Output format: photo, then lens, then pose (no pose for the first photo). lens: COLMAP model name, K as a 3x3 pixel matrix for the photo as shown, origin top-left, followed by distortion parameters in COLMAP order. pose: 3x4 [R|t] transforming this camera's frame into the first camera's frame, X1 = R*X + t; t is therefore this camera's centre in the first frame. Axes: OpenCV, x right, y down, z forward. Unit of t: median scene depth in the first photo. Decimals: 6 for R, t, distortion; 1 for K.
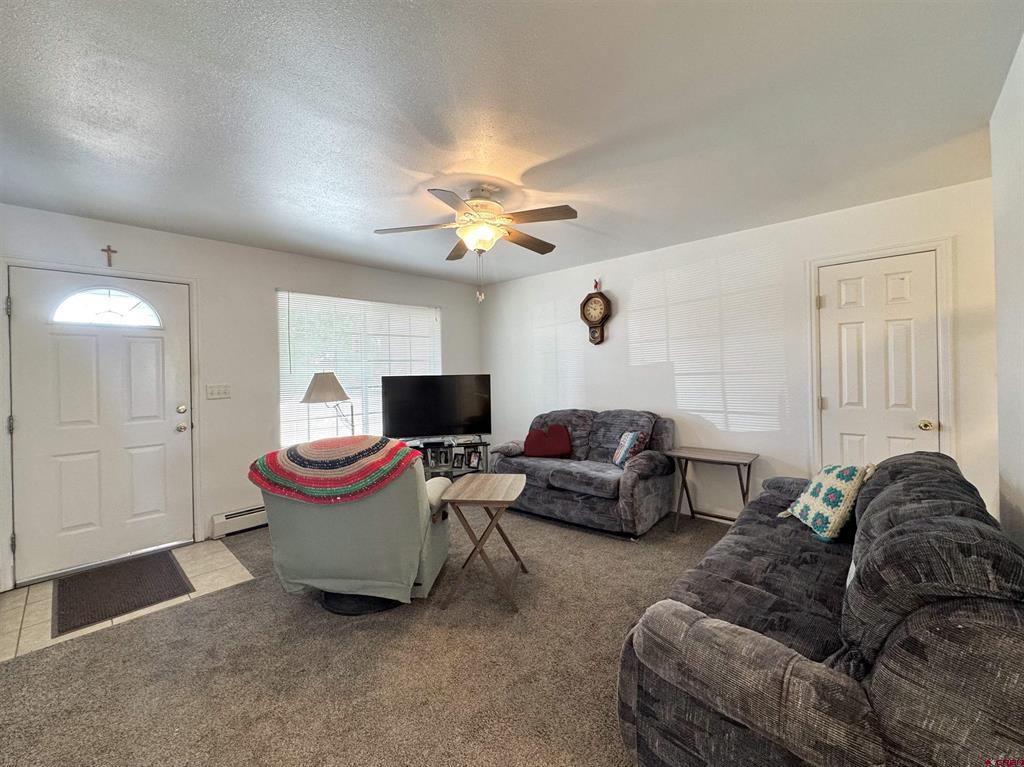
lens RADIAL K [[408.2, 0, 513.9], [0, 408.2, 380.1], [0, 0, 1]] dist [-0.001035, -0.000143]
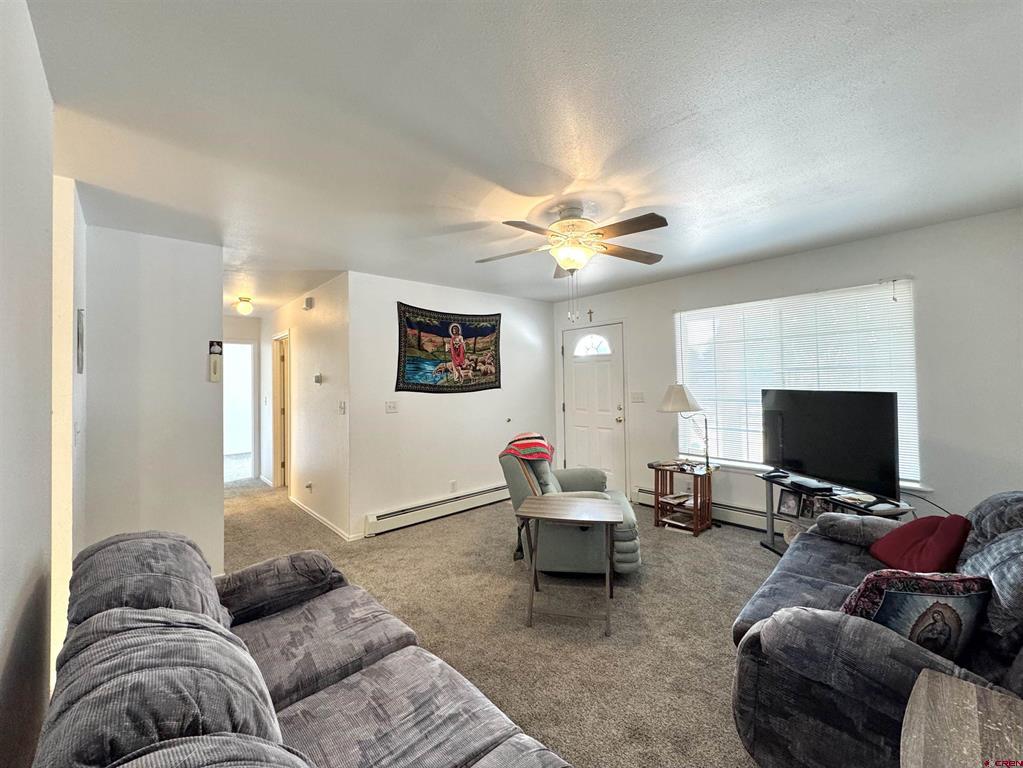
lens RADIAL K [[420.3, 0, 516.7], [0, 420.3, 379.7], [0, 0, 1]] dist [-0.000901, 0.000073]
pose [[-0.071818, 0.014392, -0.997314, 0.796636], [-0.007043, 0.999864, 0.014936, -0.053151], [0.997393, 0.008097, -0.071707, 0.786838]]
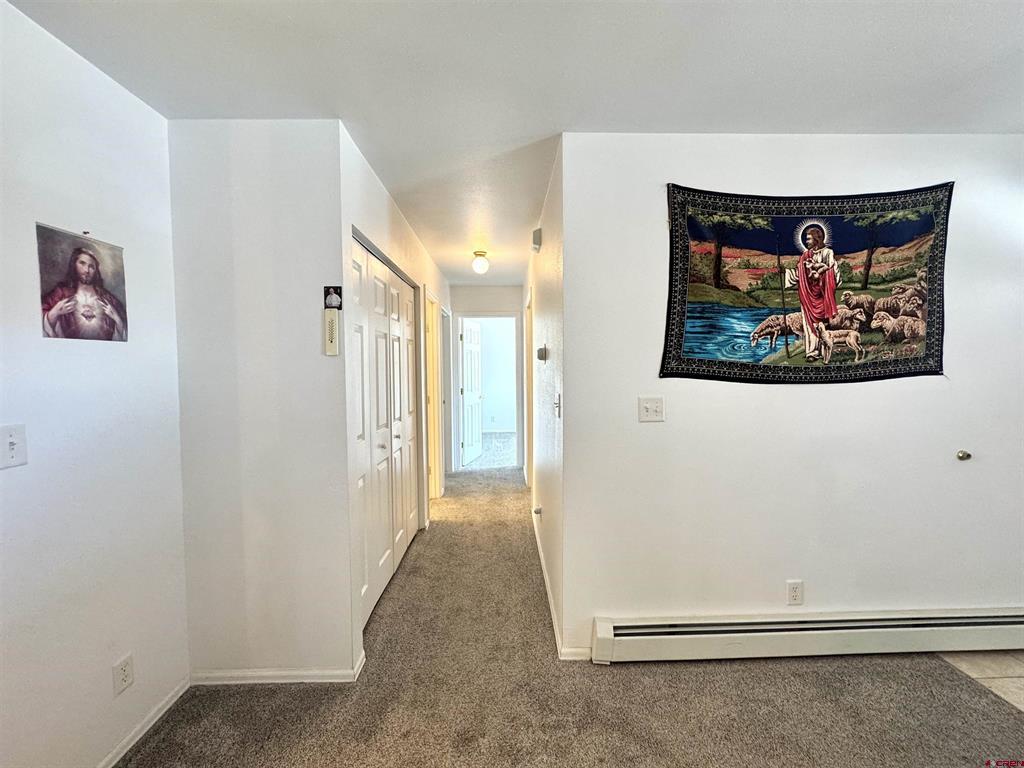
lens RADIAL K [[420.7, 0, 517.2], [0, 420.7, 379.7], [0, 0, 1]] dist [-0.000901, 0.000073]
pose [[-0.711696, 0.047916, -0.700851, 0.084437], [0.003379, 0.997893, 0.064792, -0.031483], [0.702479, 0.043744, -0.710359, 0.605453]]
